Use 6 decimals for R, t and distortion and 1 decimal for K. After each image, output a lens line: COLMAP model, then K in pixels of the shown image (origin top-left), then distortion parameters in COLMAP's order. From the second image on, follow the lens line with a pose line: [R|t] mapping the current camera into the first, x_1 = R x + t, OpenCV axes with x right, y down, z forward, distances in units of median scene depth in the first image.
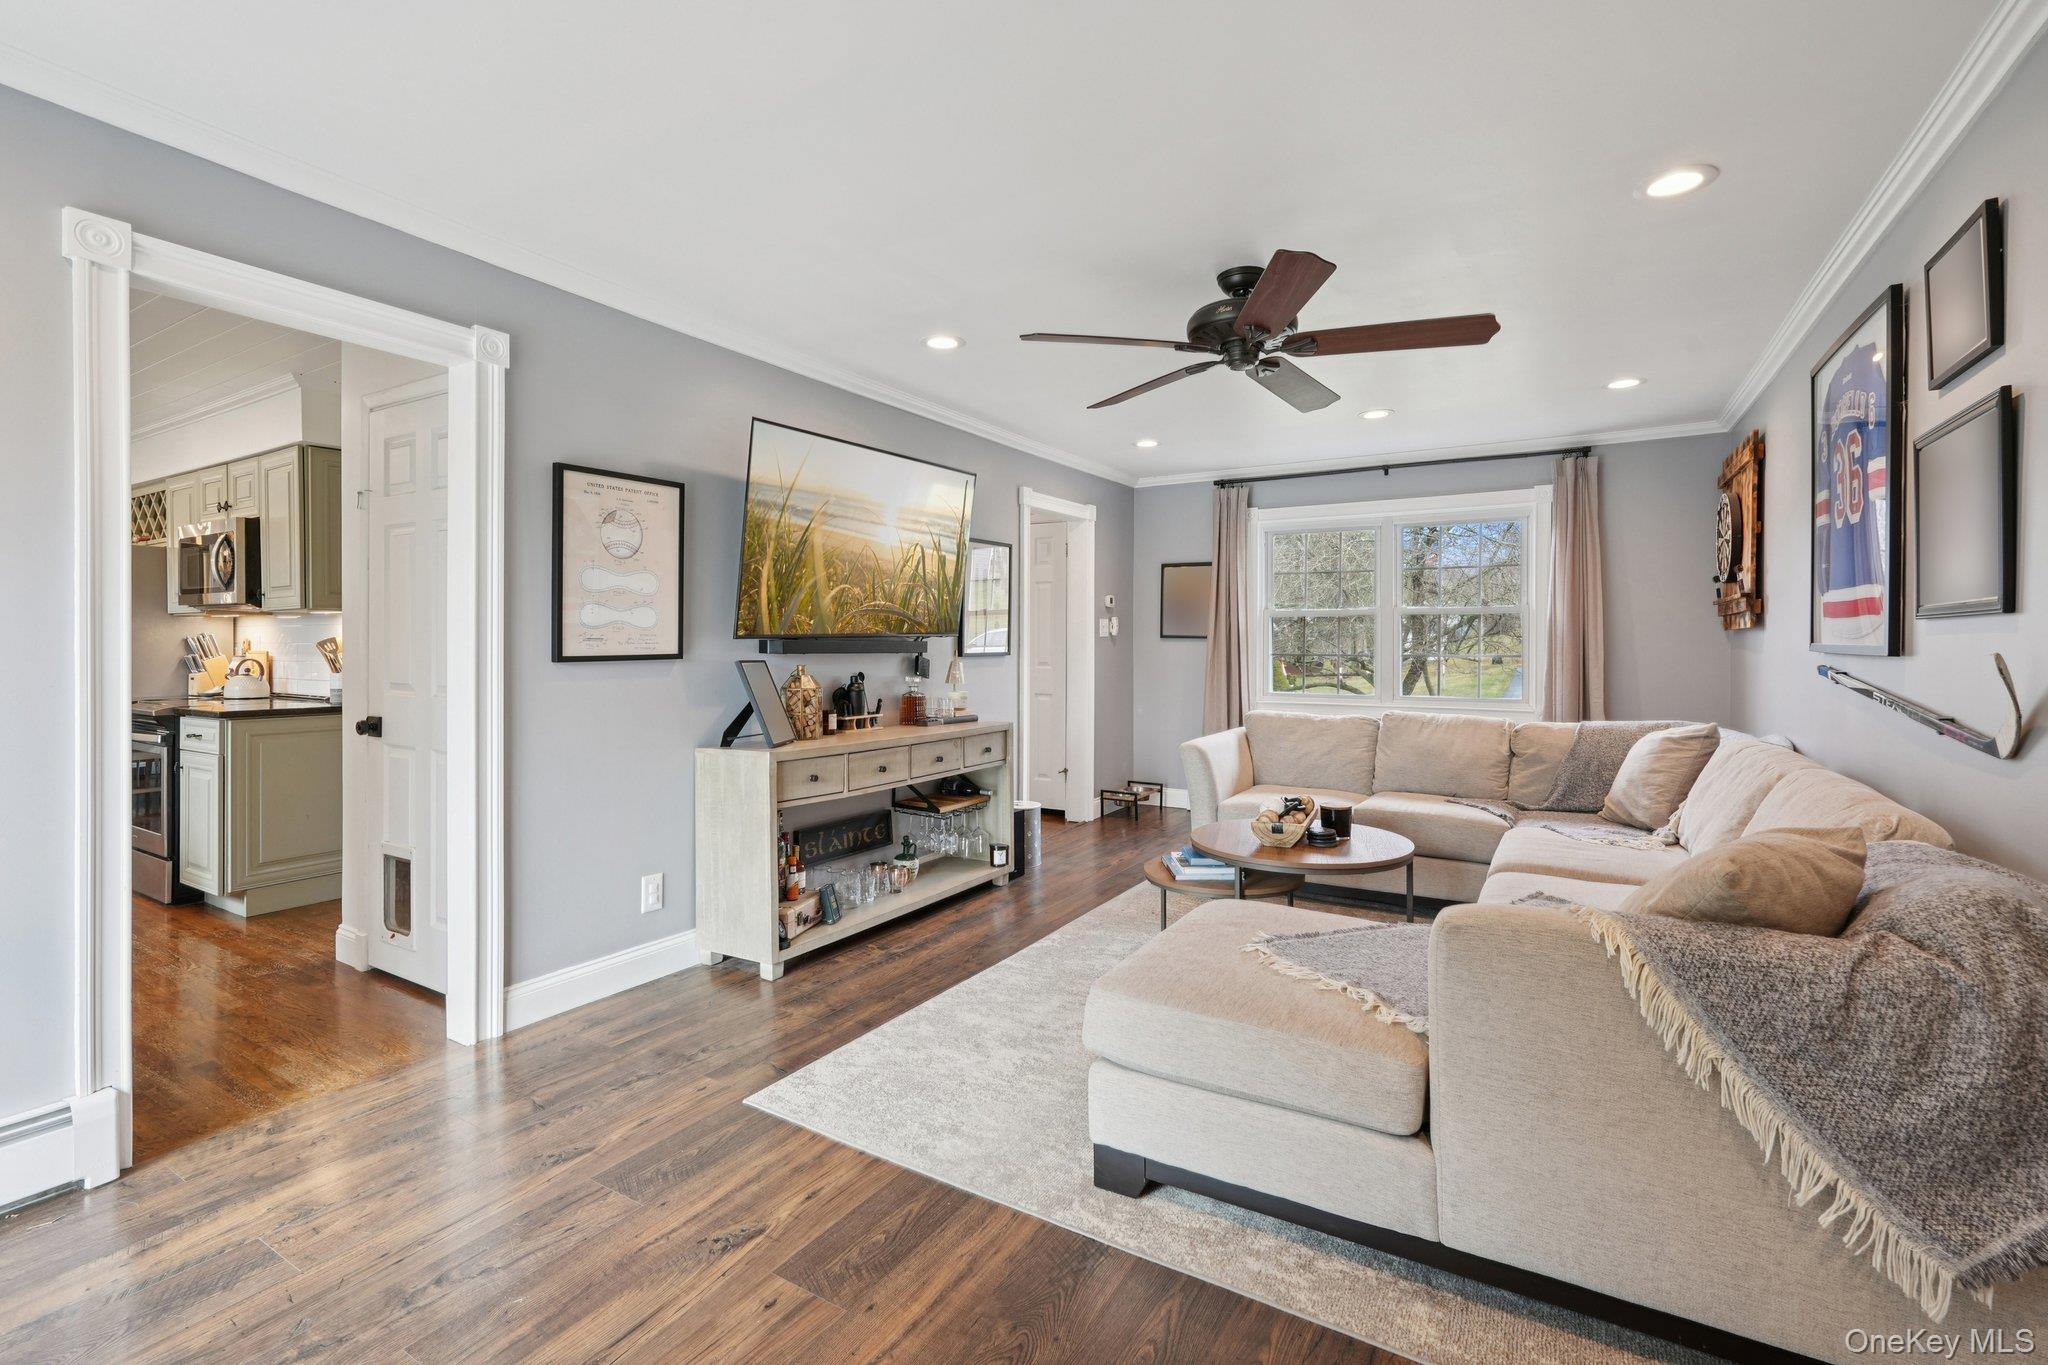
lens RADIAL K [[907.2, 0, 1023.9], [0, 907.2, 650.5], [0, 0, 1]] dist [-0.014503, 0.007817]
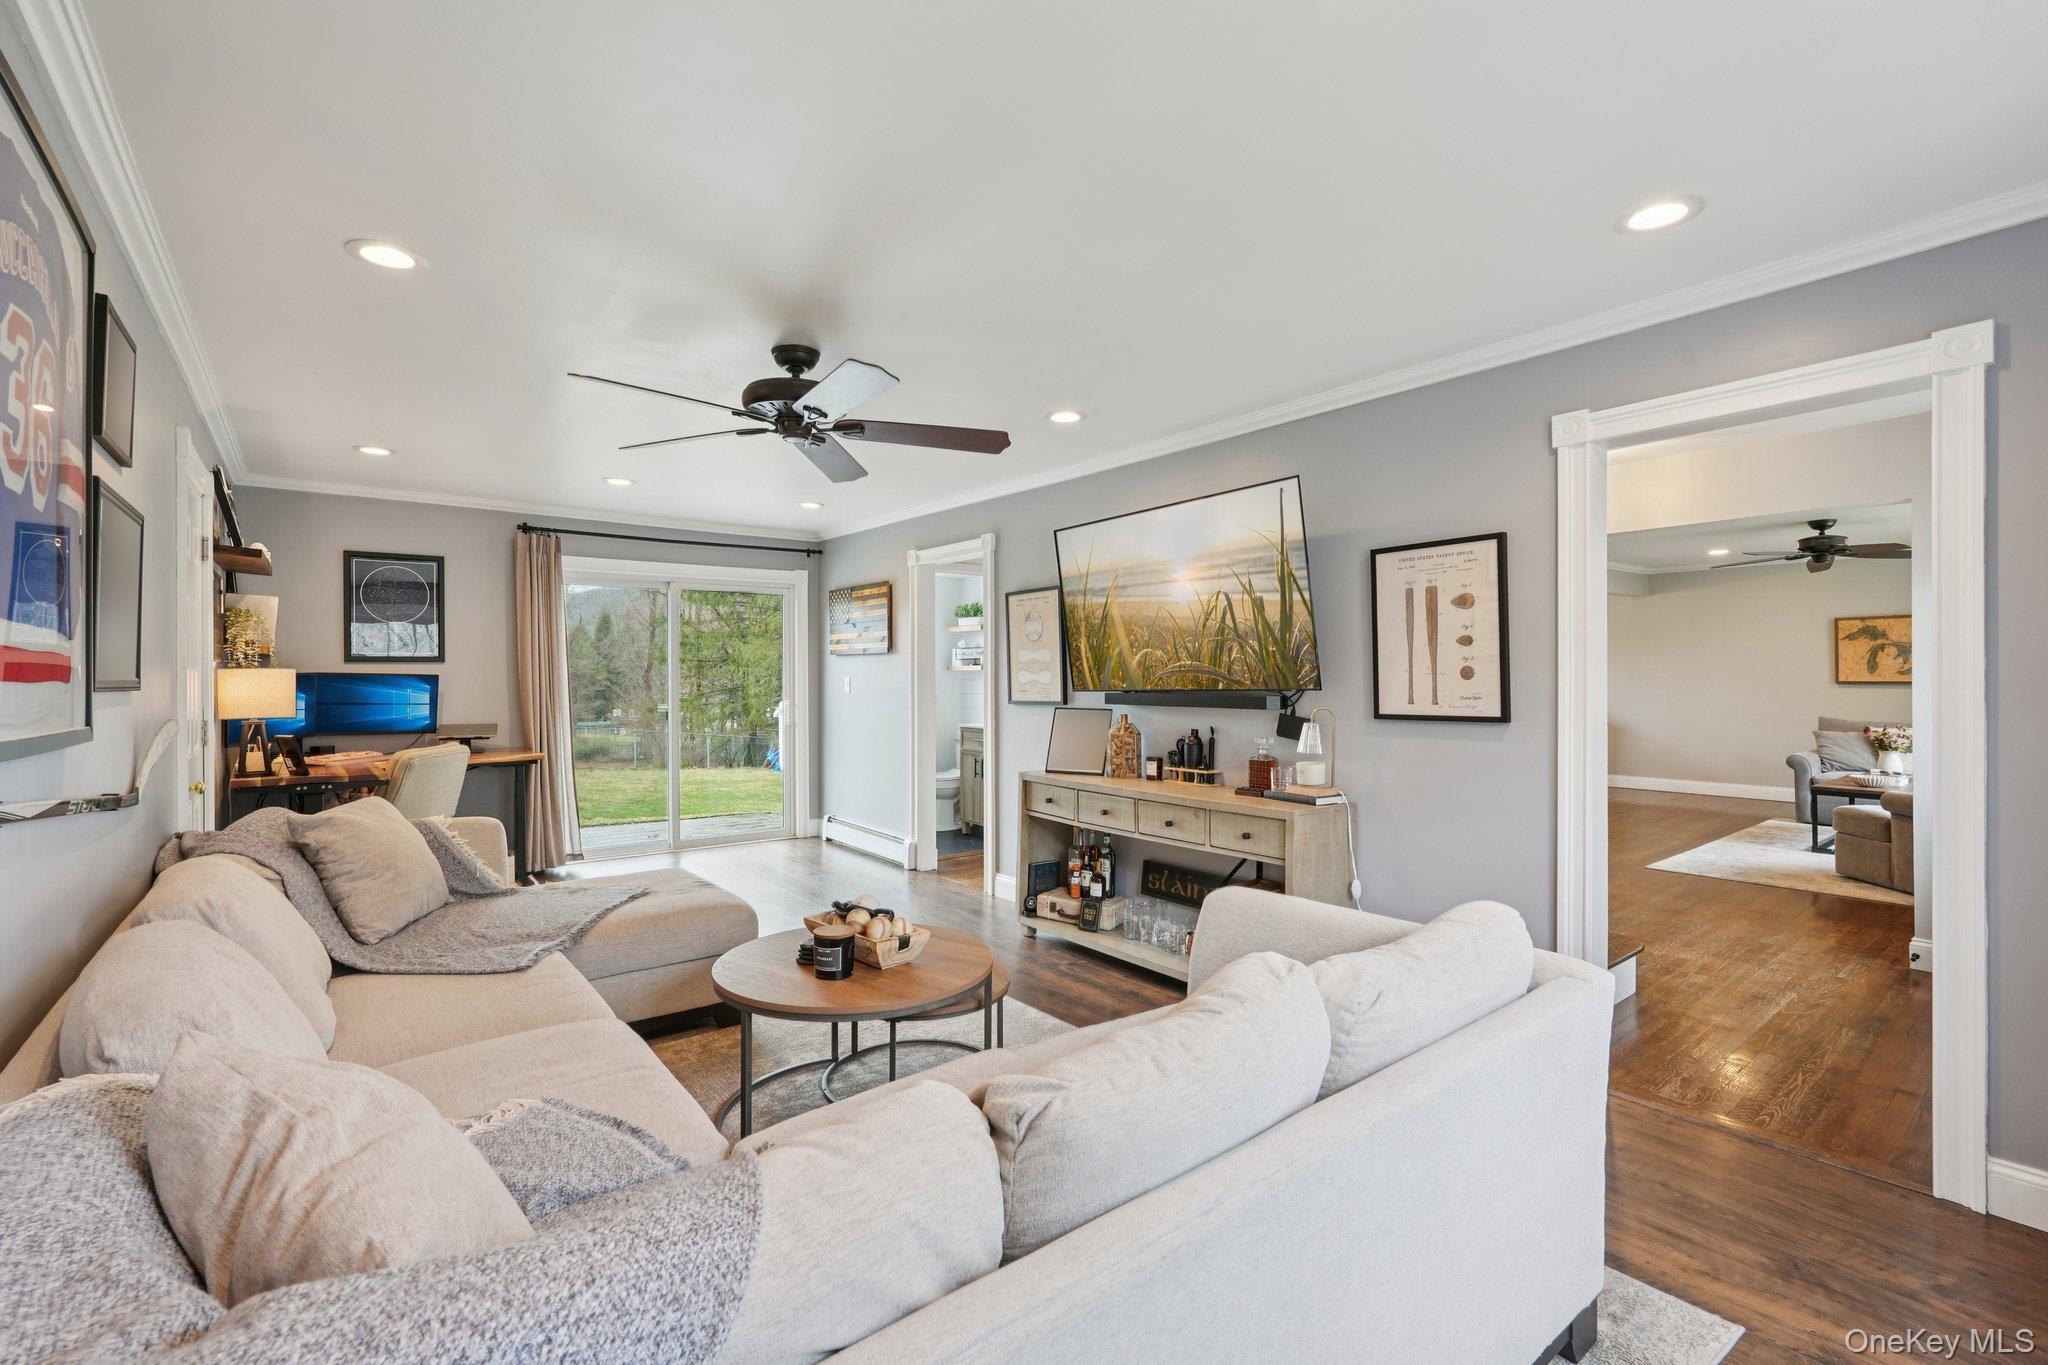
lens RADIAL K [[909.4, 0, 1009.1], [0, 909.4, 697.6], [0, 0, 1]] dist [0.000625, 0.000130]
pose [[-0.374530, 0.017822, -0.927044, 1.047344], [-0.001899, 0.999798, 0.019988, -0.033184], [0.927213, 0.009247, -0.374420, 1.523748]]
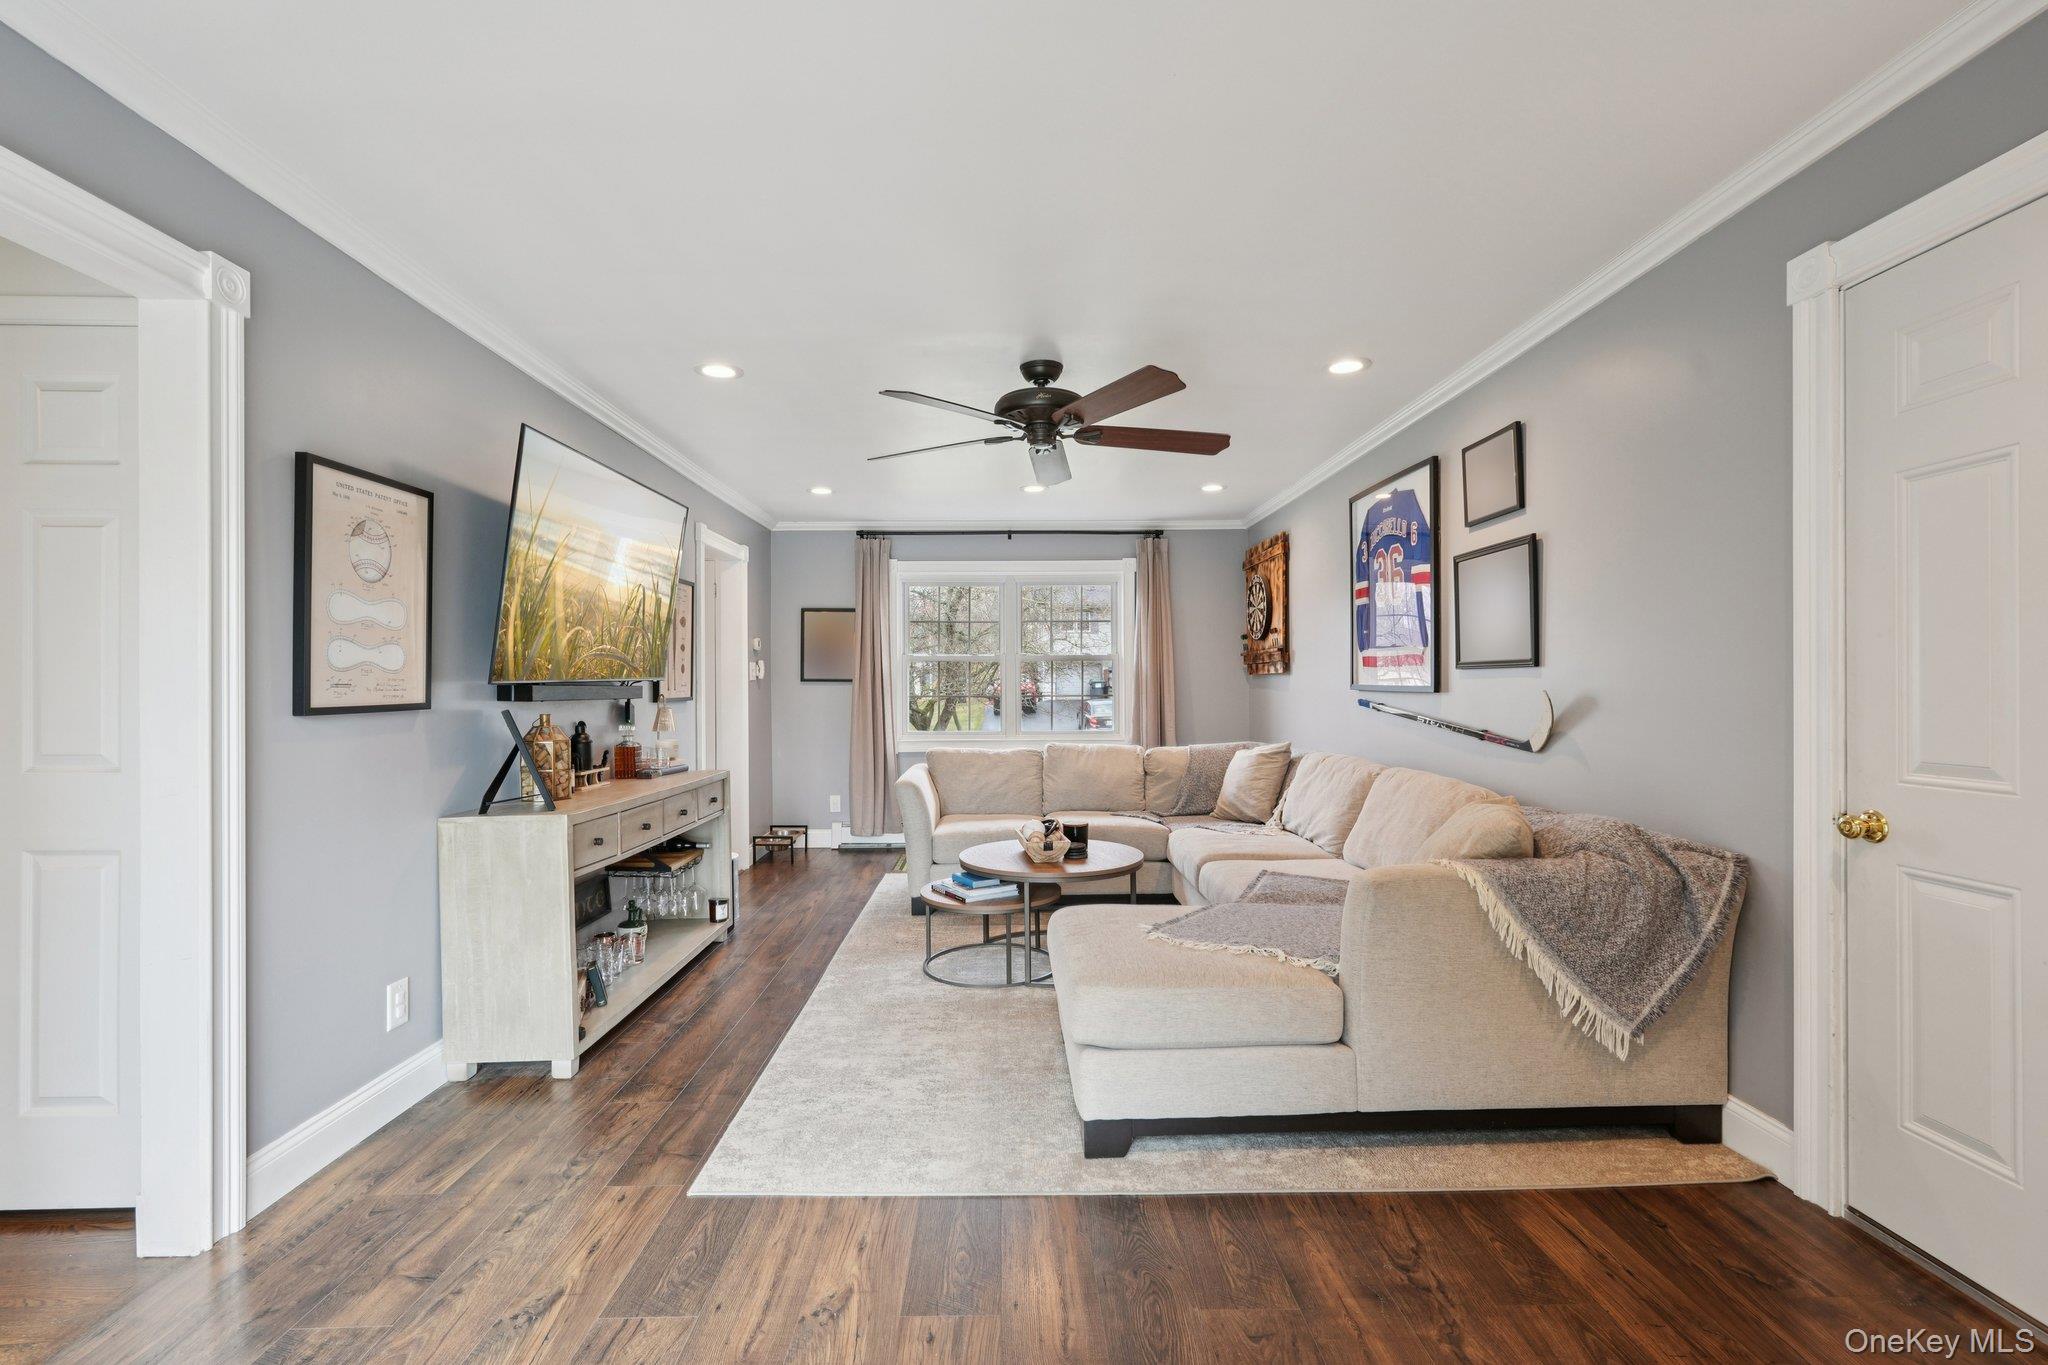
lens RADIAL K [[901.0, 0, 1017.3], [0, 901.0, 688.3], [0, 0, 1]] dist [-0.017390, 0.010556]
pose [[0.850590, -0.006321, 0.525791, -0.365944], [0.008958, 0.999957, -0.002471, -0.002701], [-0.525752, 0.006811, 0.850610, 0.042675]]
